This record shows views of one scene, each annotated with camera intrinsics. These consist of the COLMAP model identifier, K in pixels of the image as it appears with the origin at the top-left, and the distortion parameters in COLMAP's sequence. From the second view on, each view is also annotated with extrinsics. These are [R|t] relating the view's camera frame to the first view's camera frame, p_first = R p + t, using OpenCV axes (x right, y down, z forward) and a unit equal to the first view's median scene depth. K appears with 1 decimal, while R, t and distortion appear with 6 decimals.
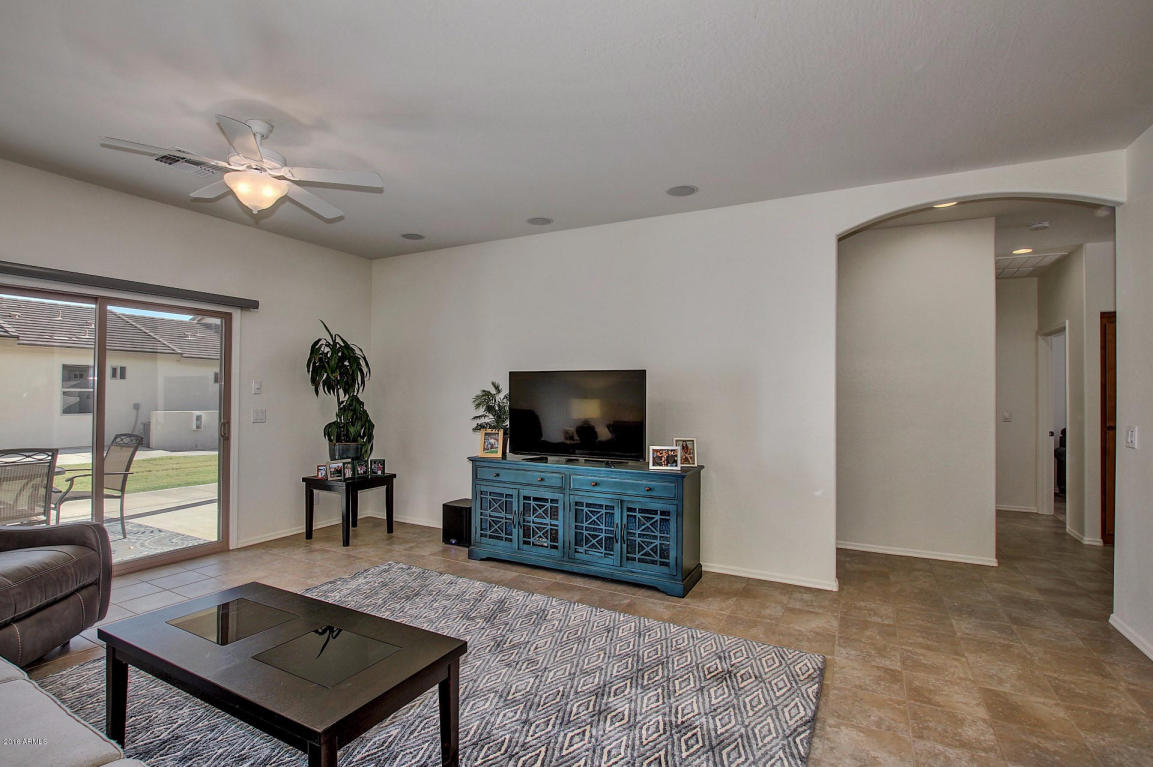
lens RADIAL K [[546.7, 0, 566.4], [0, 546.7, 387.0], [0, 0, 1]] dist [-0.032209, 0.004691]
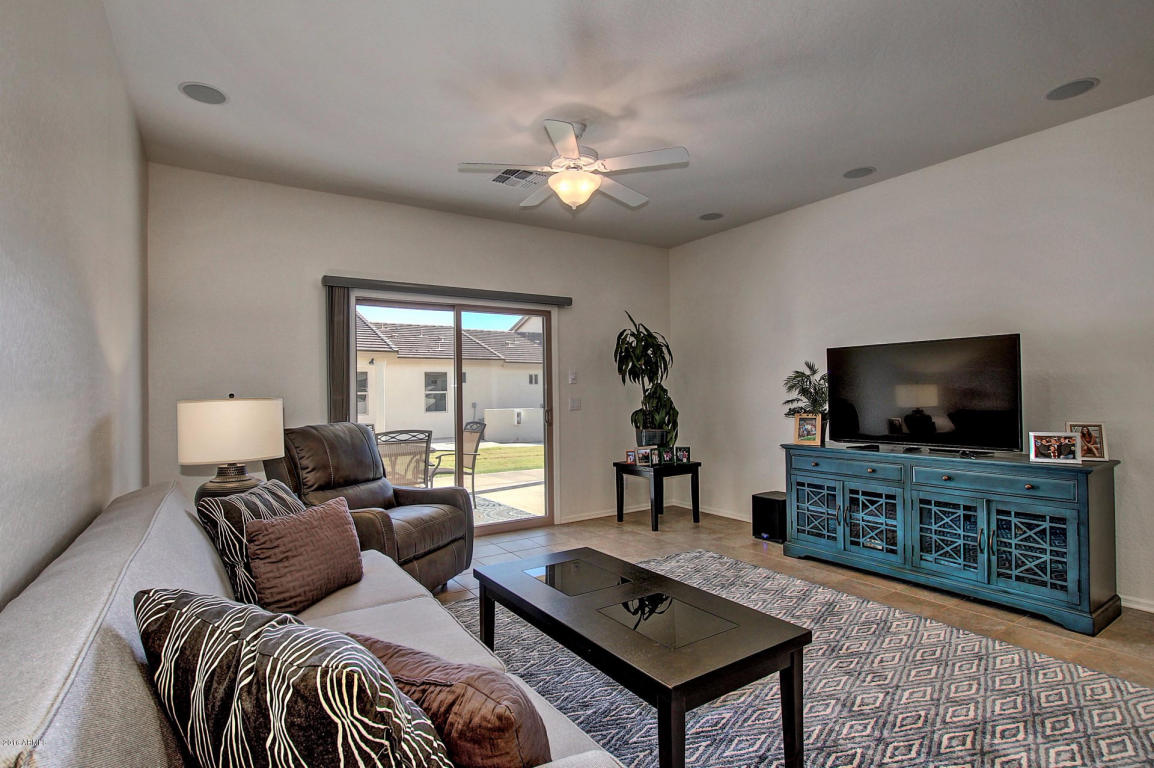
lens RADIAL K [[565.2, 0, 570.2], [0, 565.2, 384.3], [0, 0, 1]] dist [-0.033197, 0.007929]
pose [[0.876224, -0.028713, -0.481048, -0.036520], [0.028033, 0.999570, -0.008601, 0.028780], [0.481088, -0.005949, 0.876652, 0.001455]]
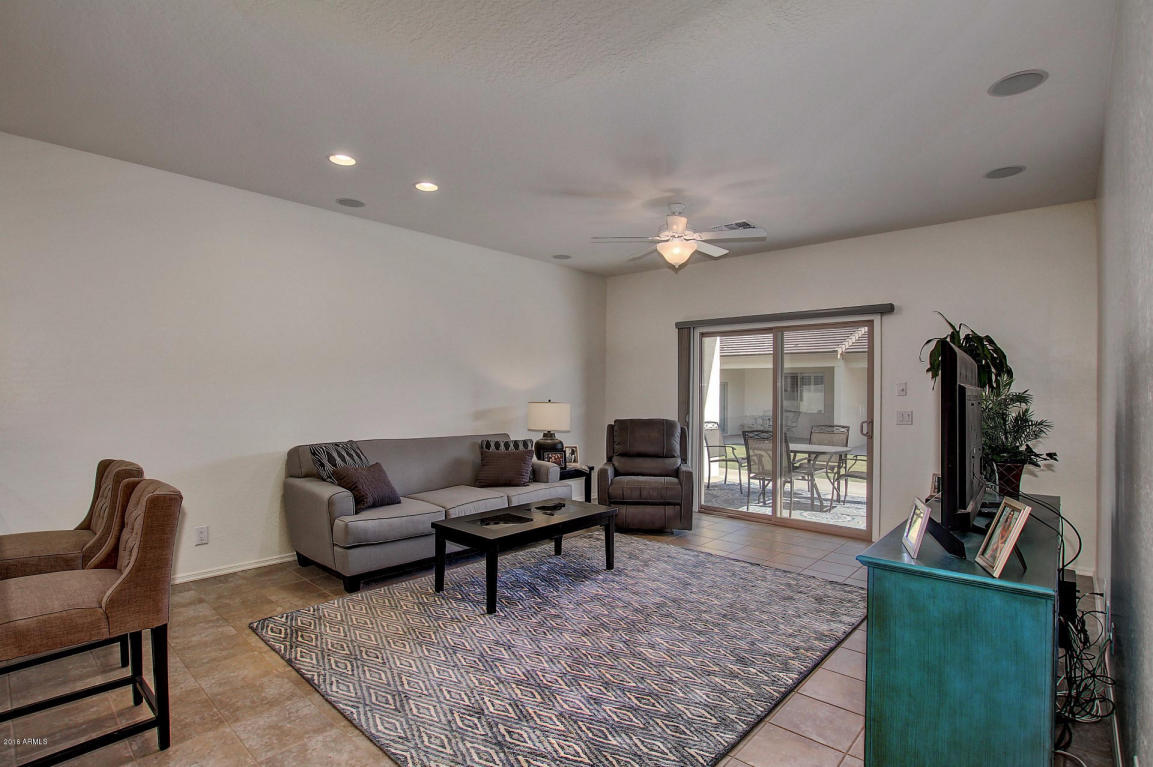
lens RADIAL K [[546.7, 0, 566.4], [0, 546.7, 387.0], [0, 0, 1]] dist [-0.032209, 0.004691]
pose [[-0.240291, -0.016790, -0.970556, 0.663629], [0.004637, 0.999819, -0.018445, 0.016069], [0.970690, -0.008932, -0.240169, 0.775147]]
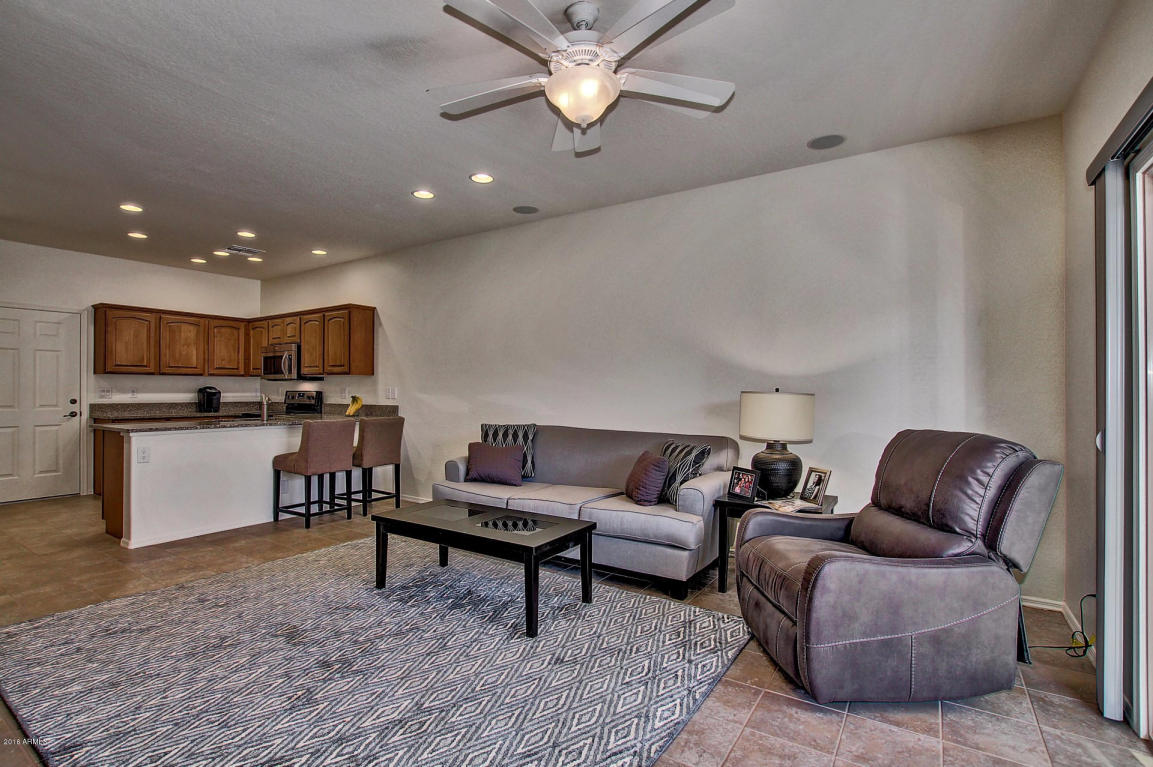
lens RADIAL K [[546.7, 0, 566.4], [0, 546.7, 387.0], [0, 0, 1]] dist [-0.032209, 0.004691]
pose [[-0.995972, -0.015058, 0.088394, -0.460692], [-0.016706, 0.999699, -0.017941, 0.037571], [-0.088097, -0.019346, -0.995924, 1.311109]]
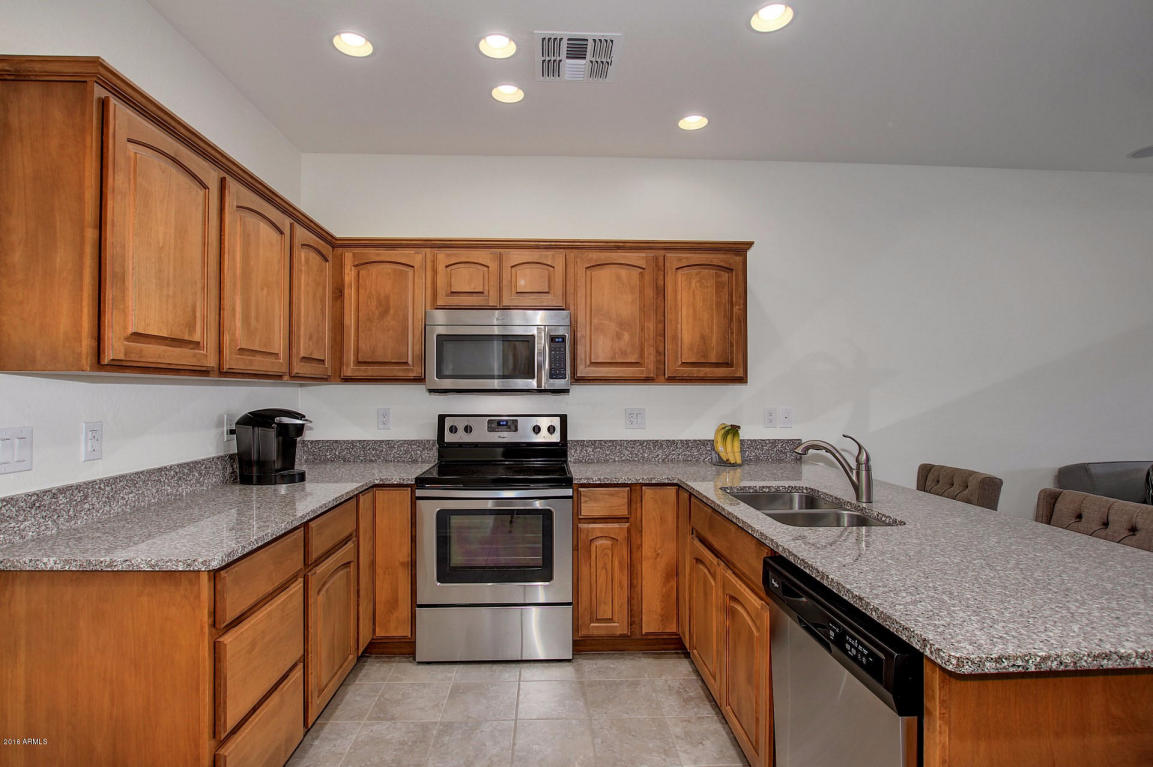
lens RADIAL K [[546.7, 0, 566.4], [0, 546.7, 387.0], [0, 0, 1]] dist [-0.032209, 0.004691]
pose [[-0.858705, -0.017577, -0.512169, 0.924644], [-0.002628, 0.999549, -0.029899, 0.014861], [0.512464, -0.024328, -0.858364, 0.349902]]
